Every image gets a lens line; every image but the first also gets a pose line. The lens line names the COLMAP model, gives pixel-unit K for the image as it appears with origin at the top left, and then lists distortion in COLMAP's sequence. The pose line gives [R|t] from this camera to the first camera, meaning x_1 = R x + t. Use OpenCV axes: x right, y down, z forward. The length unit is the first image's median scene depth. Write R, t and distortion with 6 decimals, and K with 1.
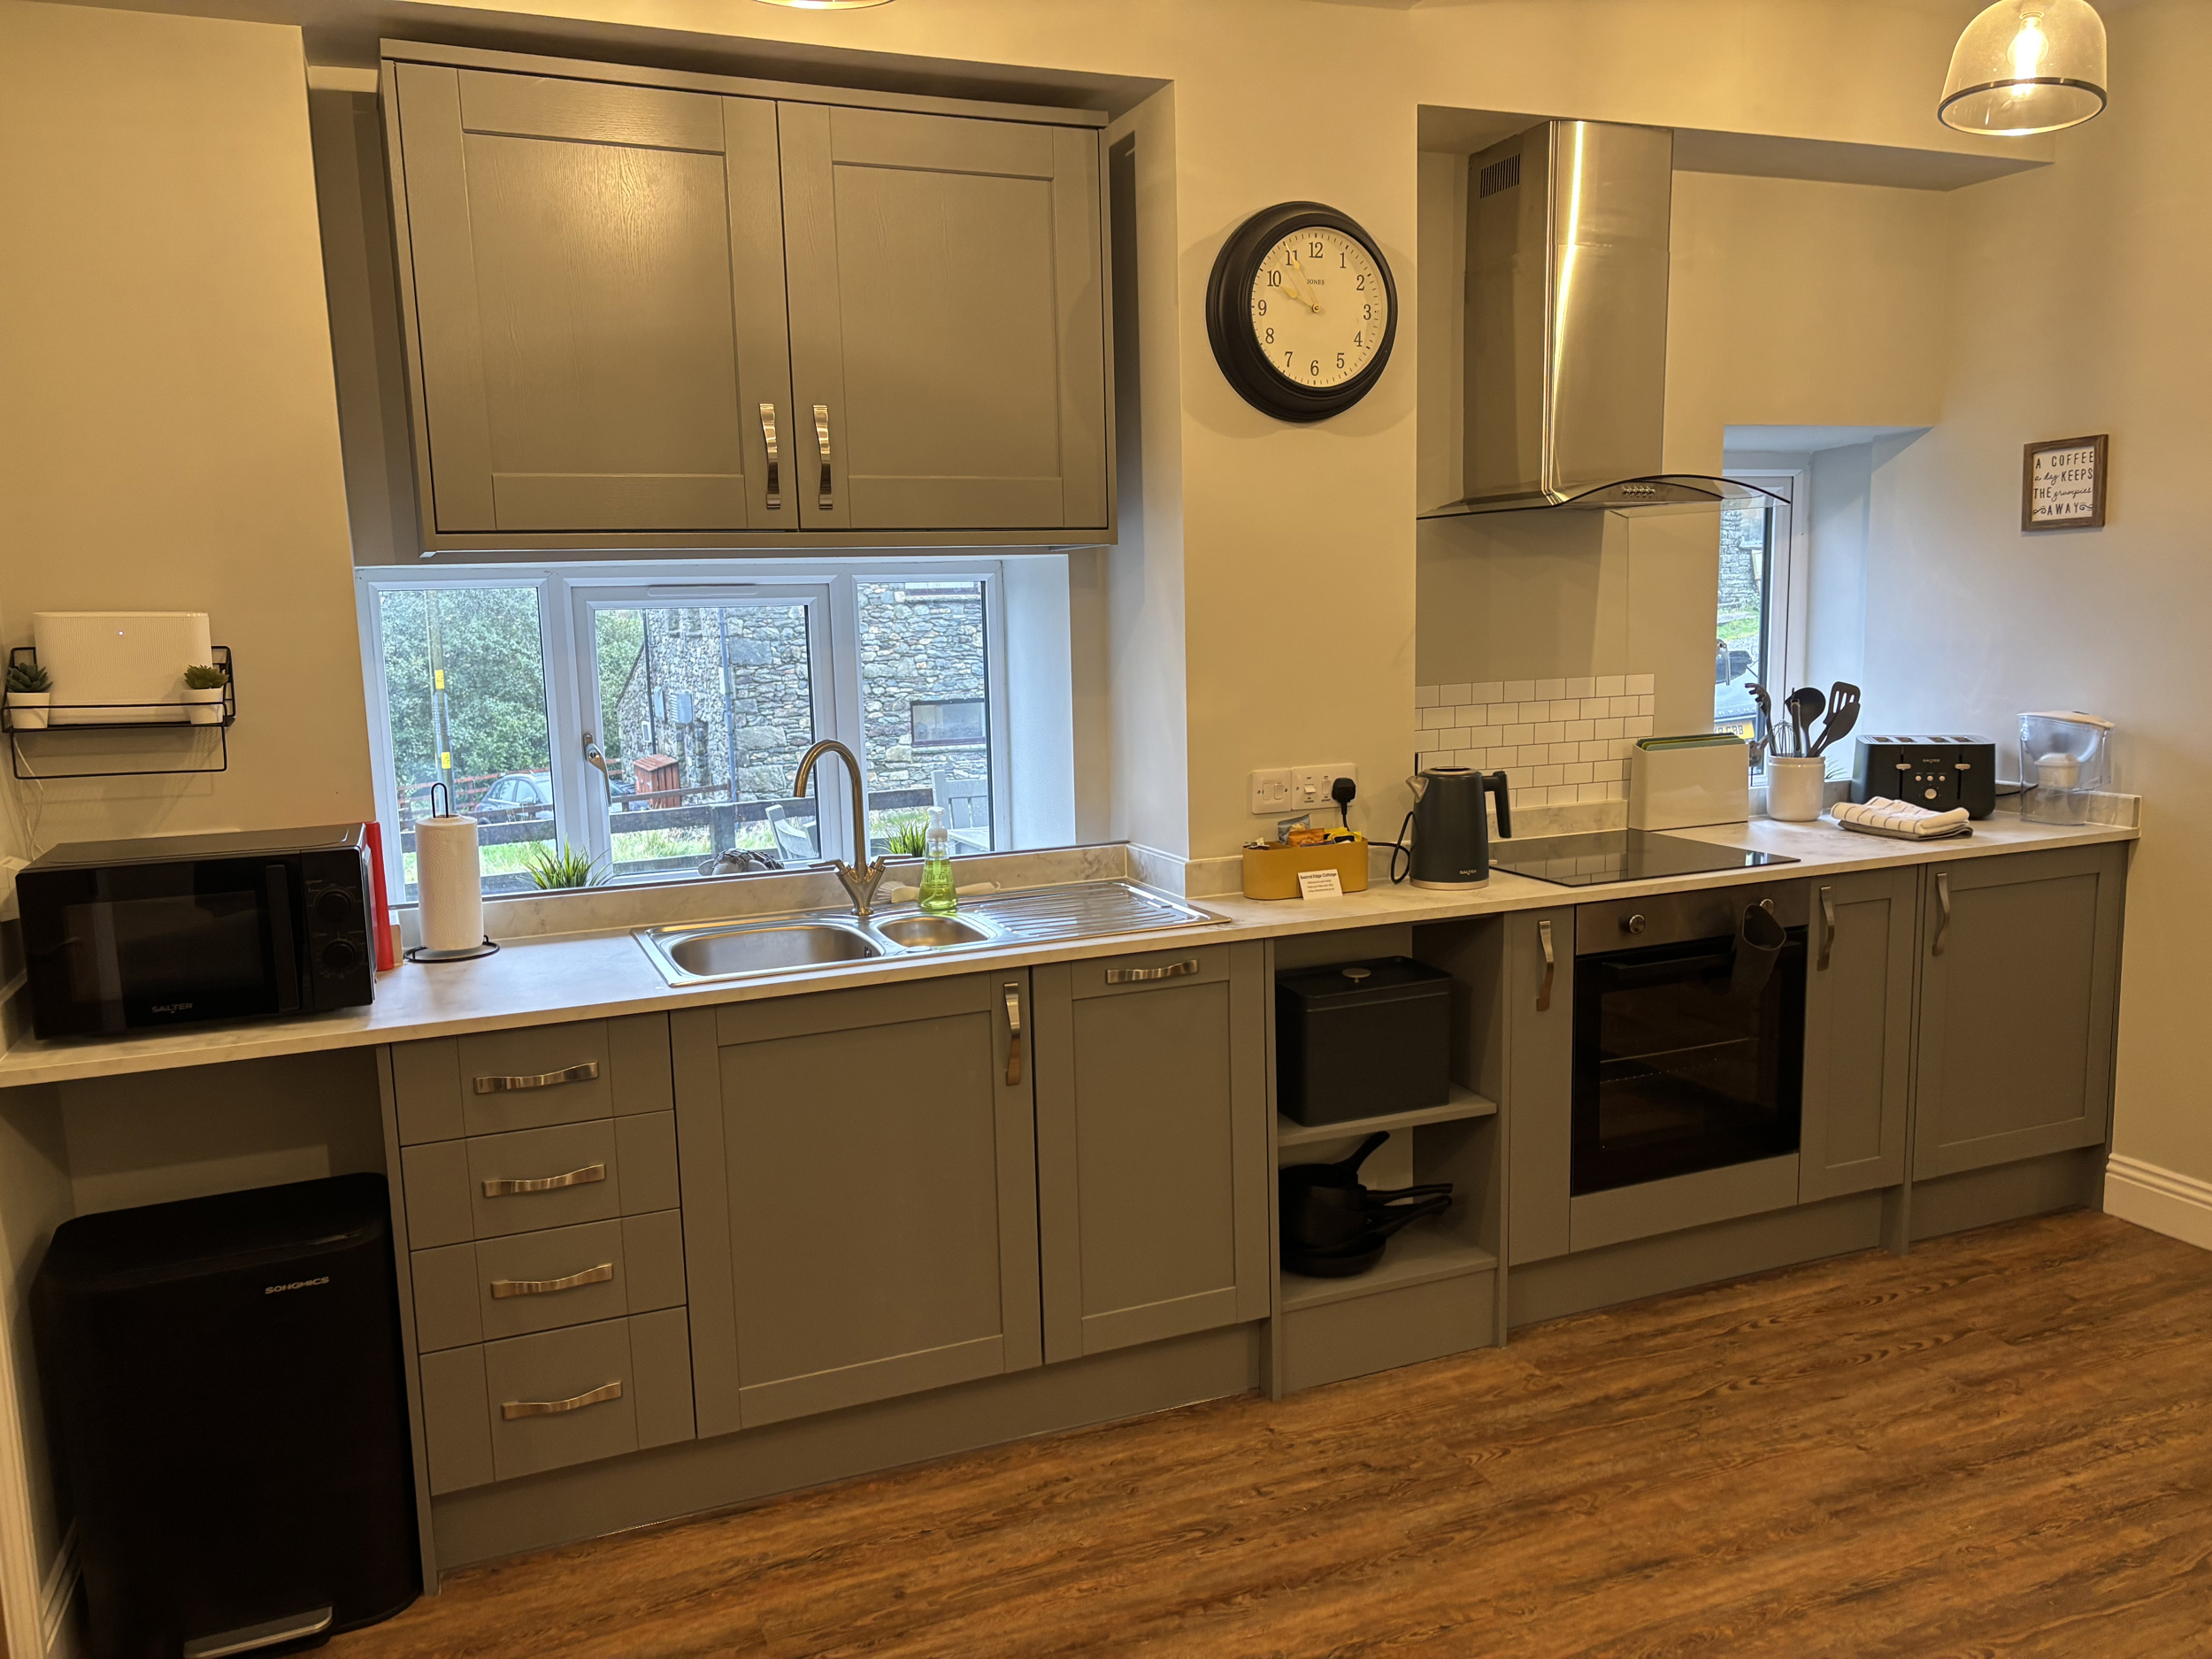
lens RADIAL K [[1657.5, 0, 1106.0], [0, 1657.5, 829.5], [0, 0, 1]] dist [0.042386, -0.030055]
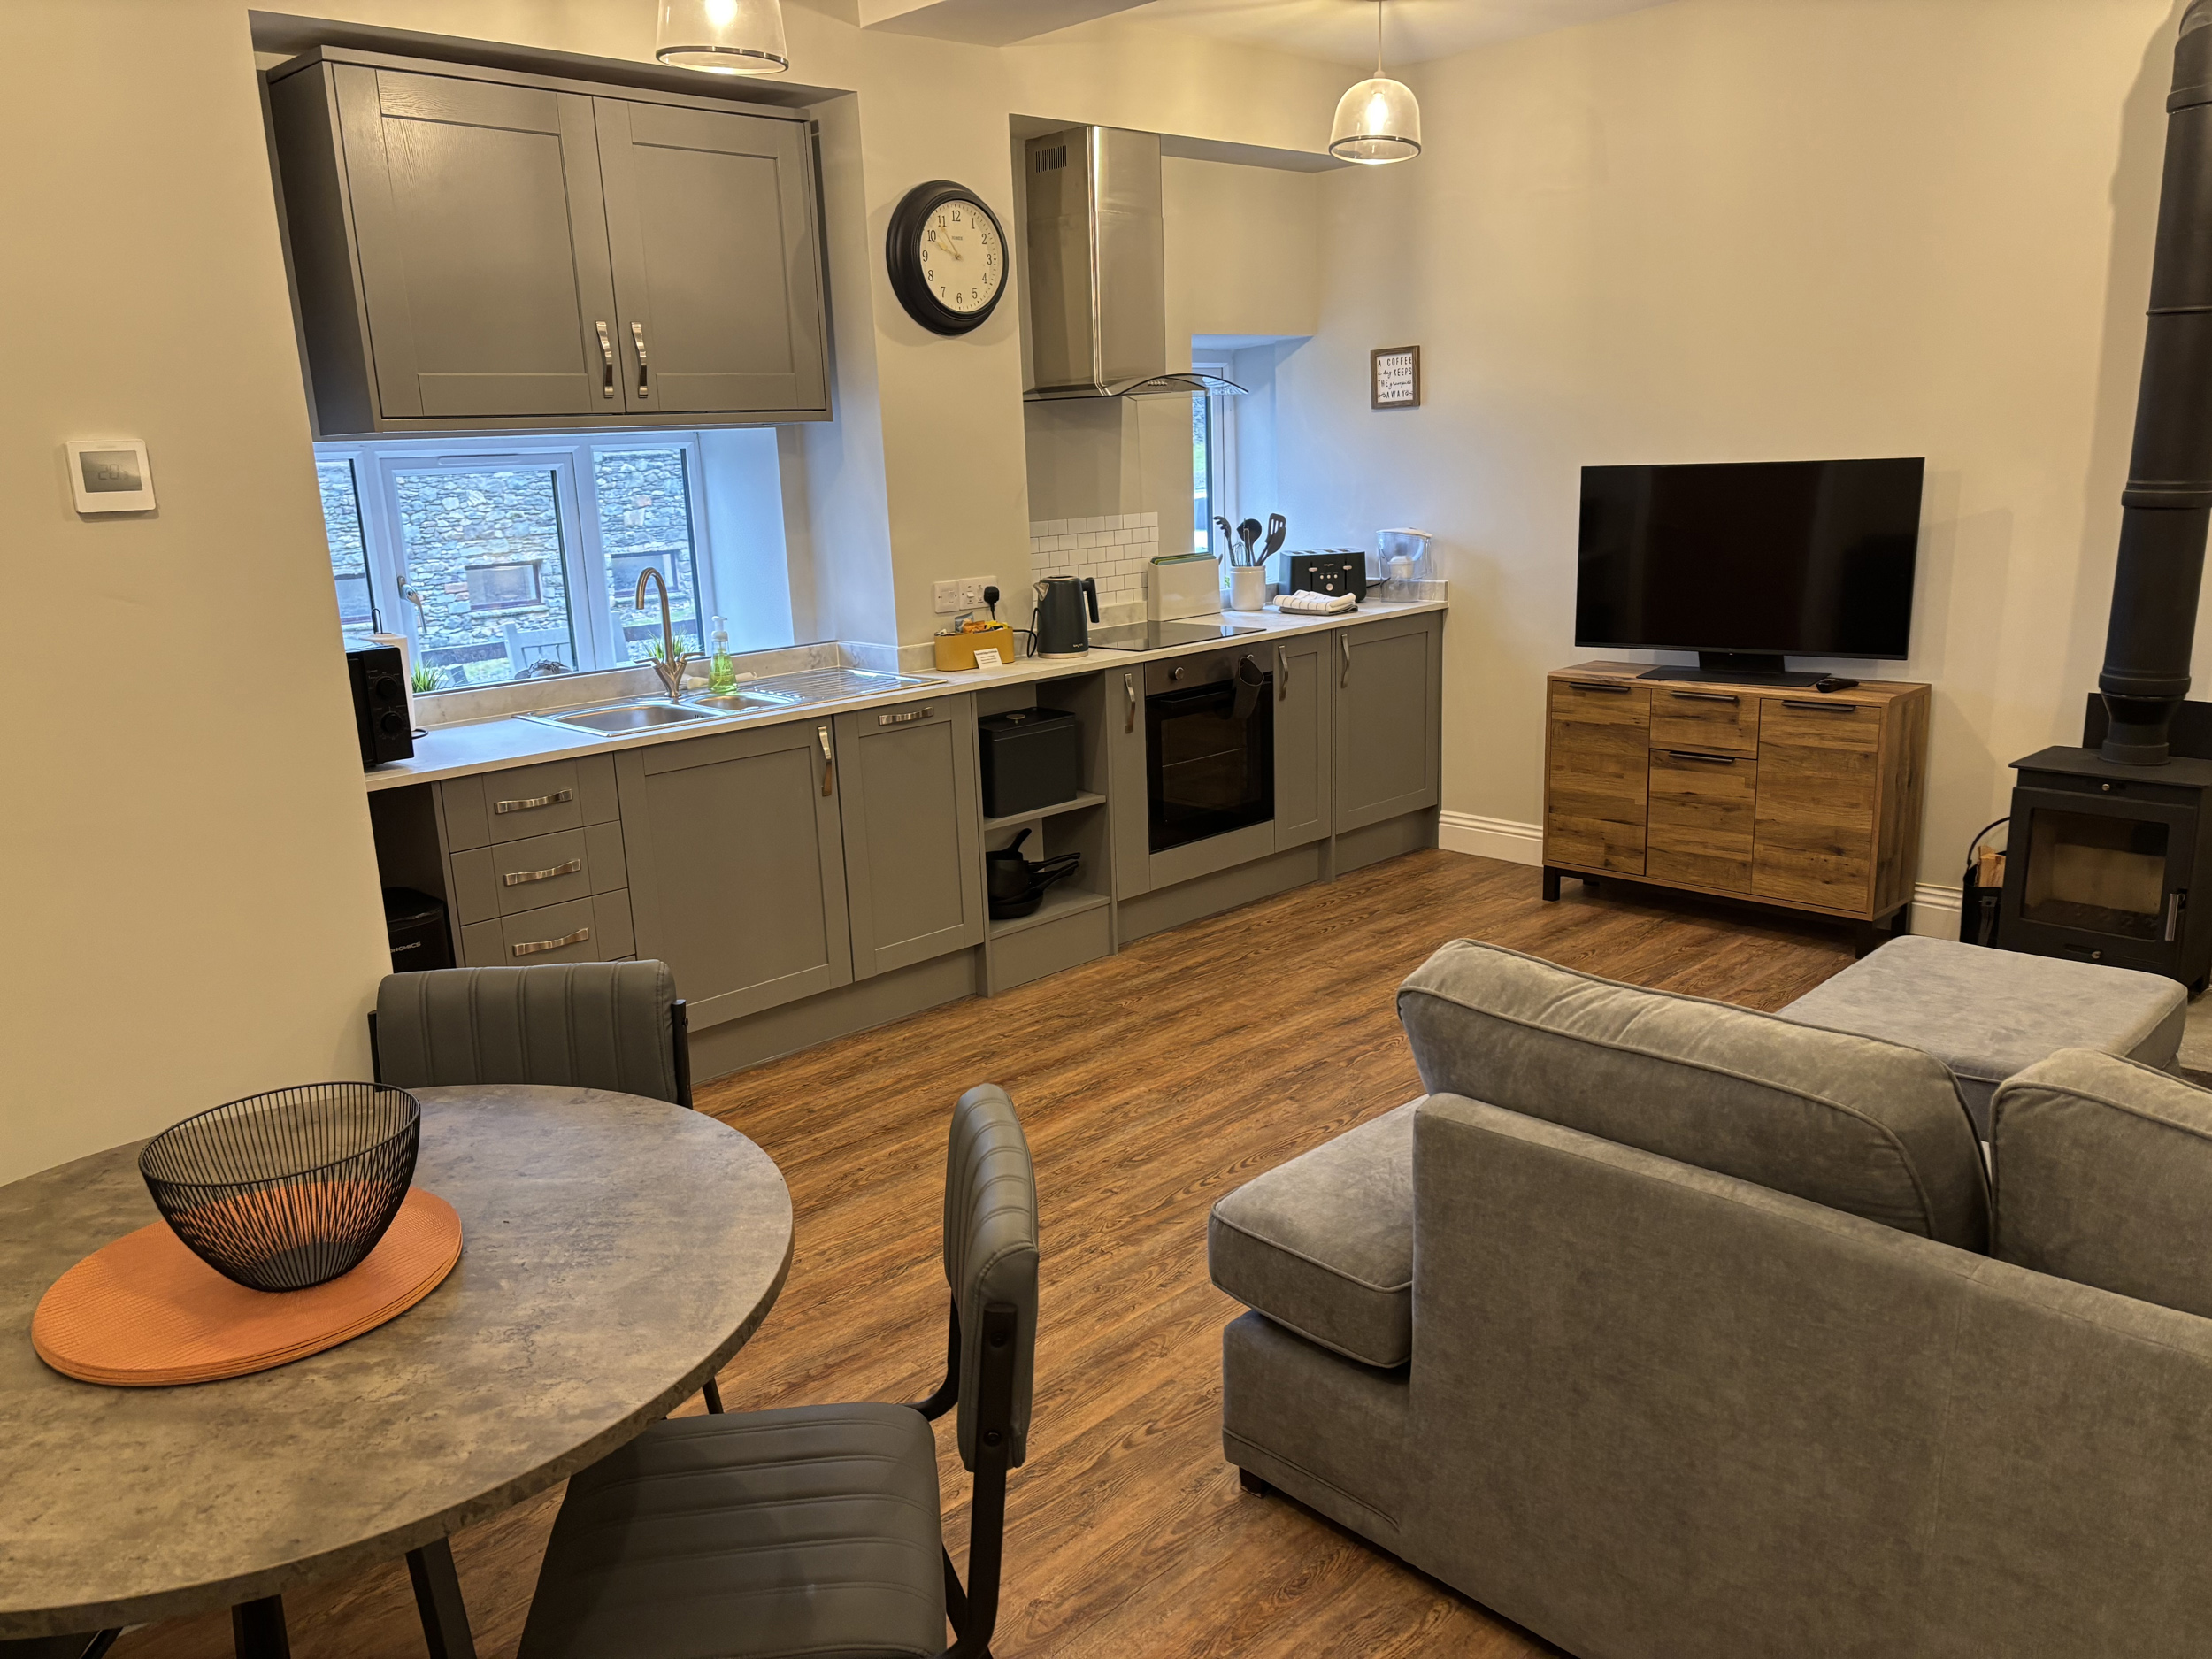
lens RADIAL K [[1681.7, 0, 1106.0], [0, 1681.7, 829.5], [0, 0, 1]] dist [0.146246, -0.275616]
pose [[0.927626, -0.094242, 0.361426, -0.322920], [0.066678, 0.993884, 0.088023, 0.058180], [-0.367511, -0.057553, 0.928237, -0.434016]]
